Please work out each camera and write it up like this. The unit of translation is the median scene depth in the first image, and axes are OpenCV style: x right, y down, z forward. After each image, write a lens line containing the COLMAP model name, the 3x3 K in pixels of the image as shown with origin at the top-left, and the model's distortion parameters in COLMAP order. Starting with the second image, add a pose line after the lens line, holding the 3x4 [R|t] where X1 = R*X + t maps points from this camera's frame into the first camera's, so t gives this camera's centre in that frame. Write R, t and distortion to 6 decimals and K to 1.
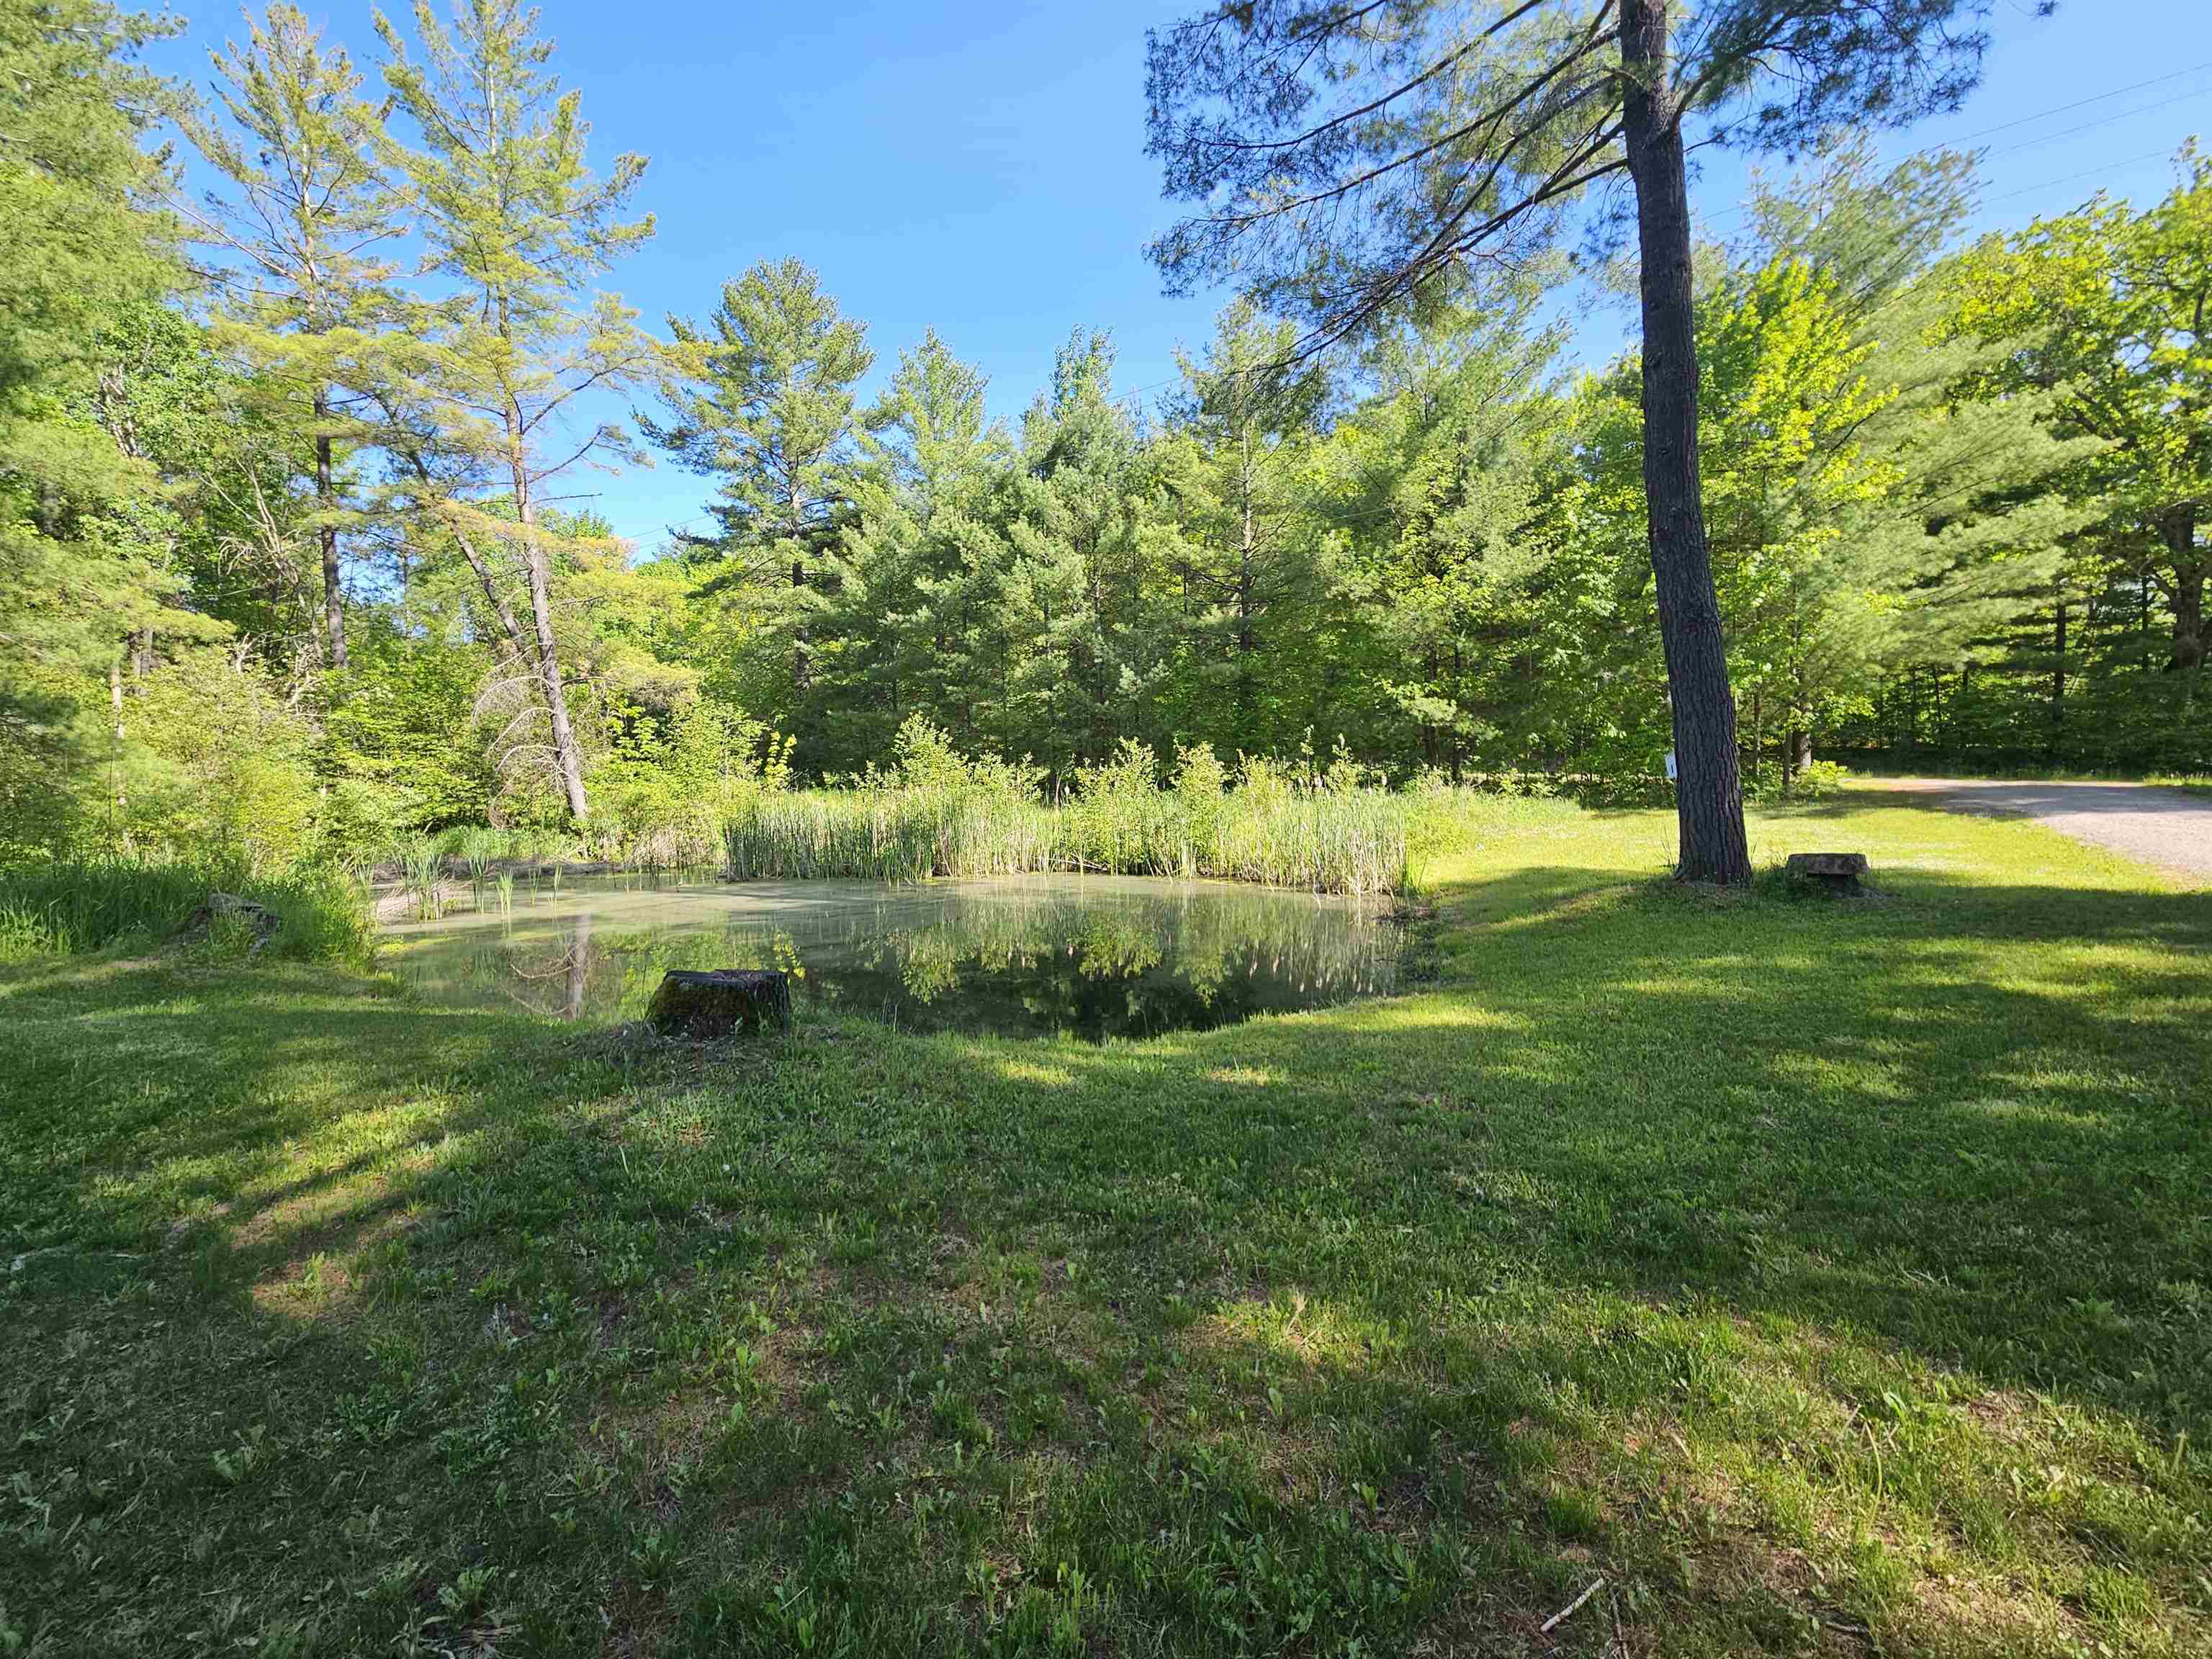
lens RADIAL K [[896.4, 0, 1106.0], [0, 896.4, 833.0], [0, 0, 1]] dist [-0.004750, 0.000108]
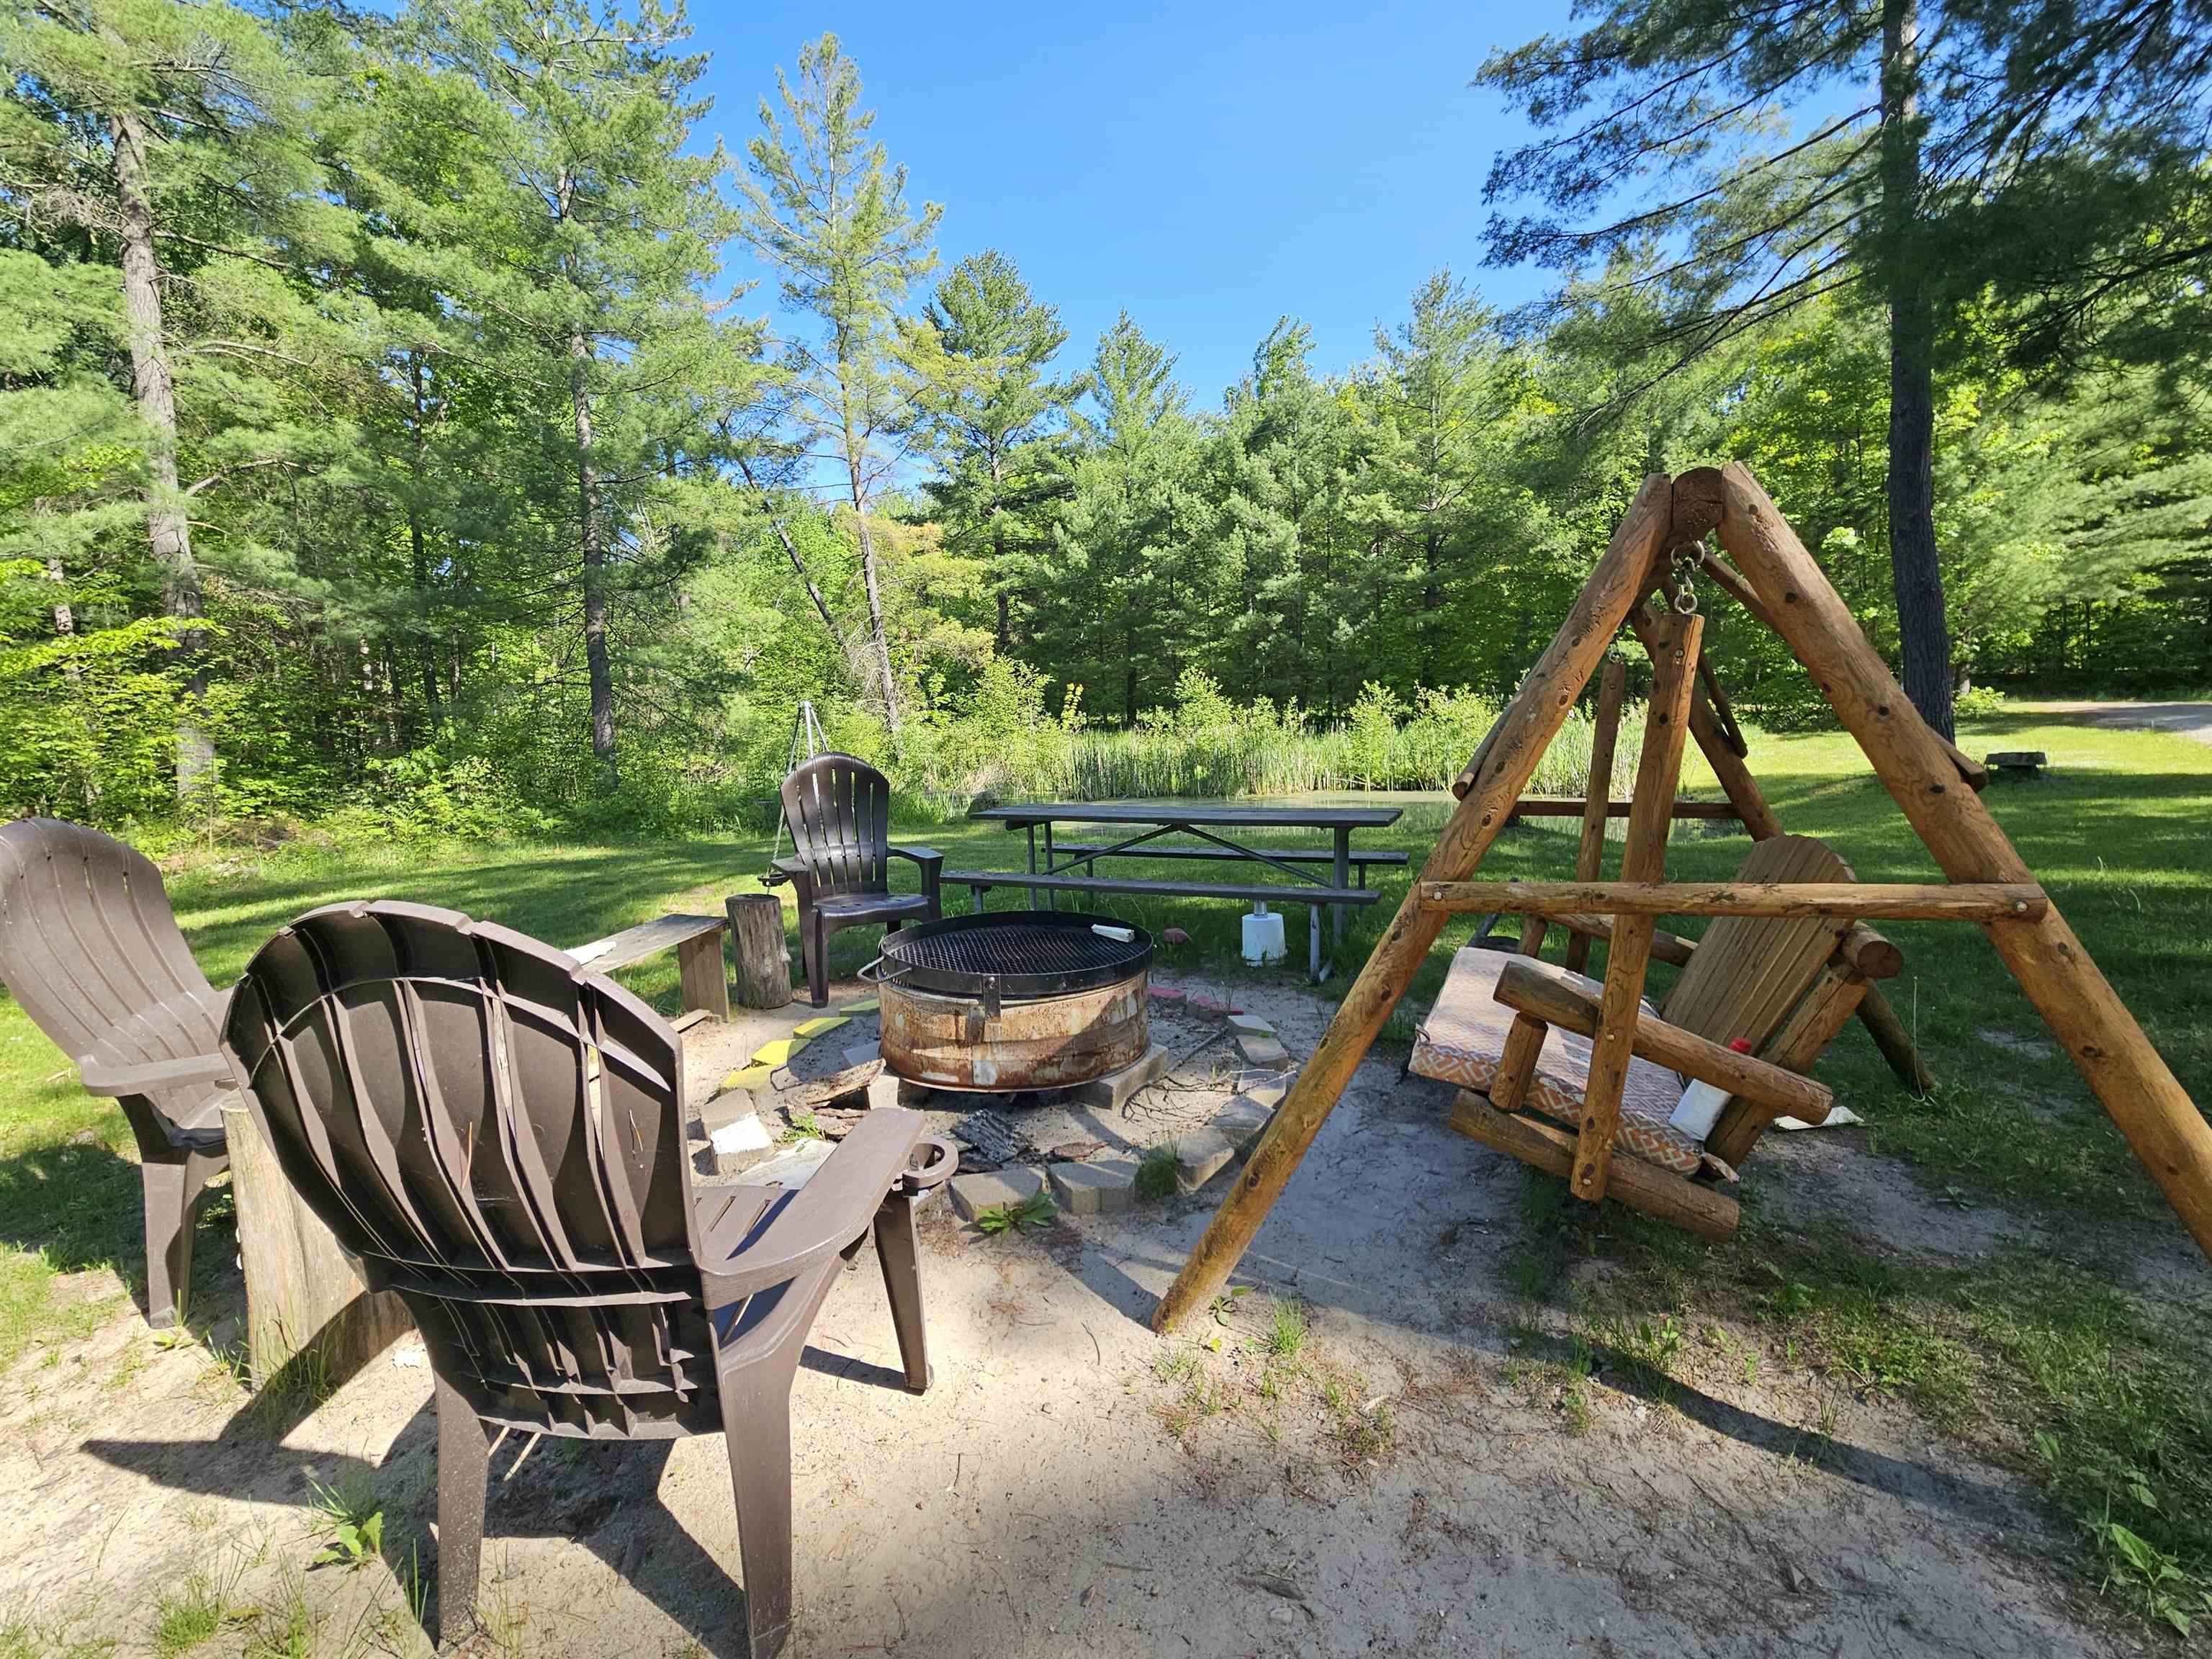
lens RADIAL K [[896.4, 0, 1106.0], [0, 896.4, 825.8], [0, 0, 1]] dist [-0.004750, 0.000108]
pose [[0.996983, -0.011472, -0.076773, -0.214010], [0.015681, 0.998393, 0.054449, 0.015168], [0.076025, -0.055489, 0.995561, -0.216640]]
